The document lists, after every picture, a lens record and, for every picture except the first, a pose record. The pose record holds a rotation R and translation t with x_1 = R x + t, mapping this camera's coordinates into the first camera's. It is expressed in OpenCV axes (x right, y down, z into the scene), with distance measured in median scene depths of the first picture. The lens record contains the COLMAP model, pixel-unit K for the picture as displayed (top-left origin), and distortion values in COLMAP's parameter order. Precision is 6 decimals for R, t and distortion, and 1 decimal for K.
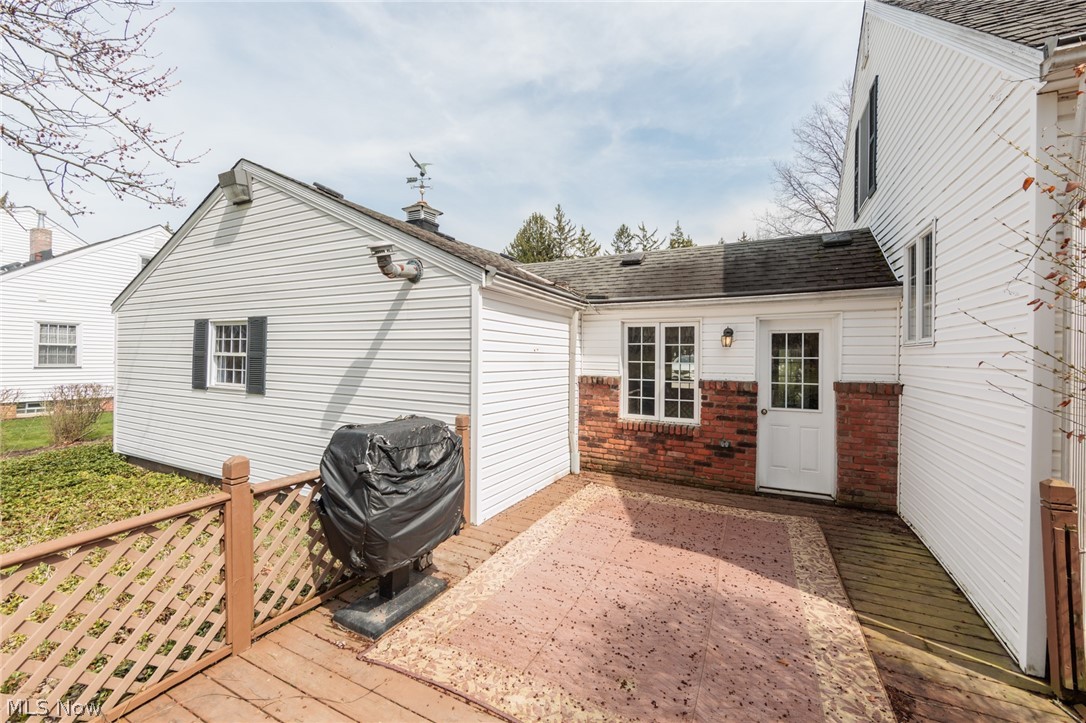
lens RADIAL K [[419.1, 0, 549.4], [0, 419.1, 337.8], [0, 0, 1]] dist [-0.000721, 0.000088]
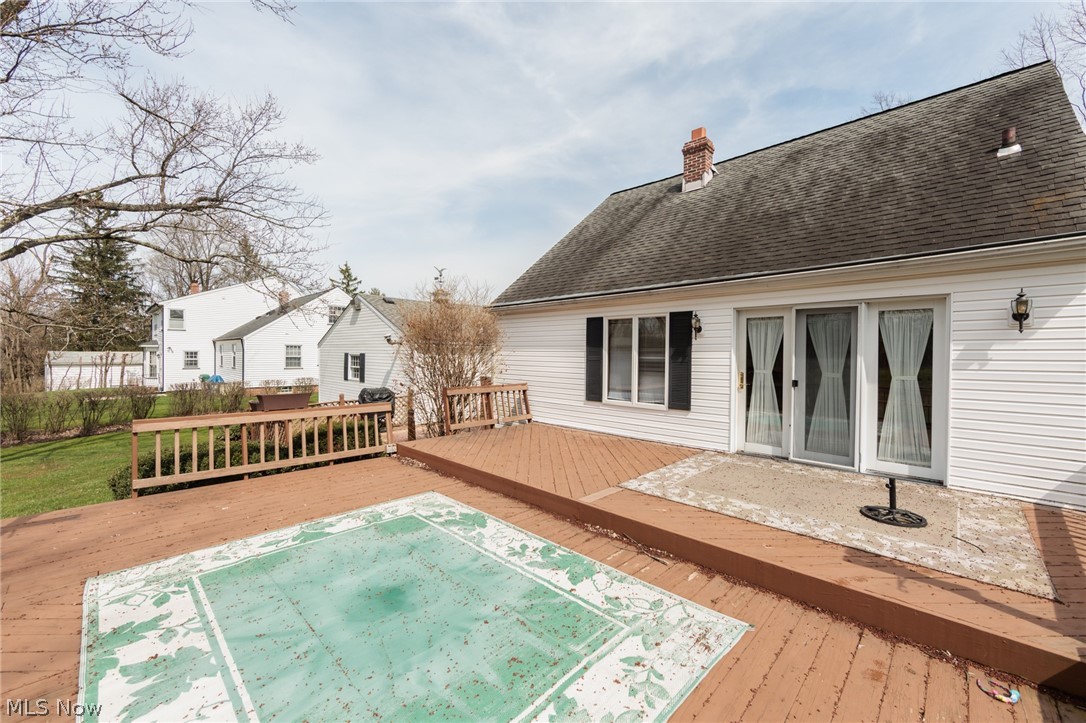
lens RADIAL K [[468.8, 0, 581.6], [0, 468.8, 355.2], [0, 0, 1]] dist [-0.000364, -0.000371]
pose [[0.959683, -0.002479, -0.281075, 1.337506], [0.017774, 0.998495, 0.051880, -0.151806], [0.280523, -0.054784, 0.958283, -1.321077]]
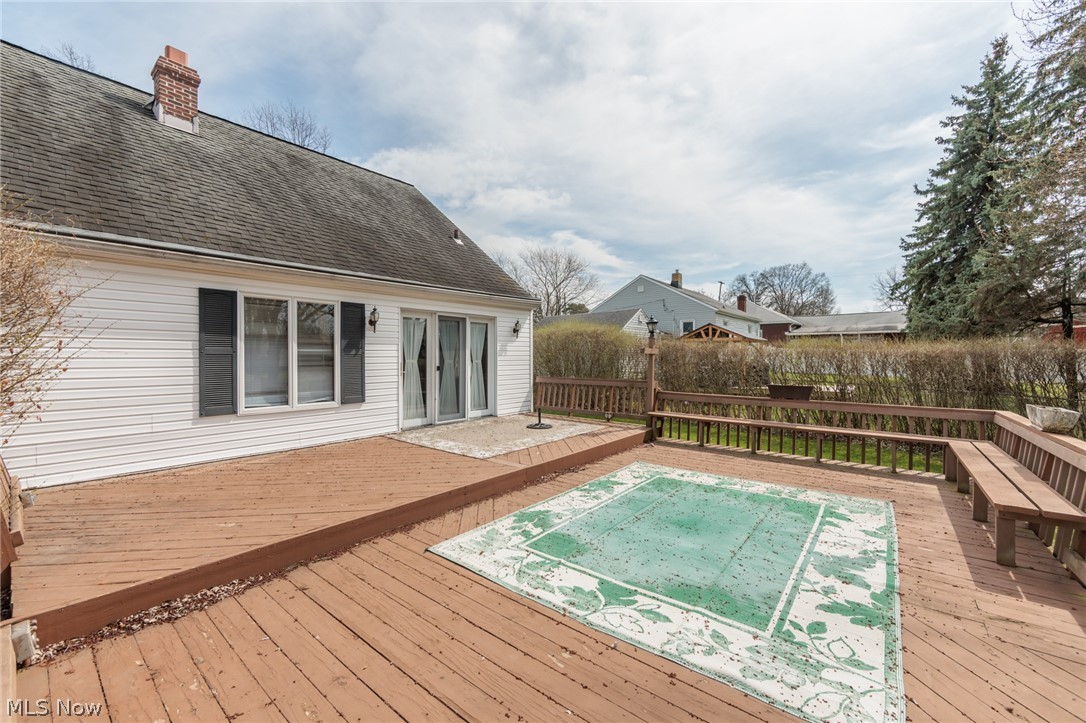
lens RADIAL K [[429.5, 0, 542.3], [0, 429.5, 356.8], [0, 0, 1]] dist [-0.001723, 0.000012]
pose [[0.191650, -0.012484, 0.981384, 0.157249], [-0.046750, 0.998668, 0.021833, -0.101659], [-0.980349, -0.050064, 0.190811, -0.703220]]
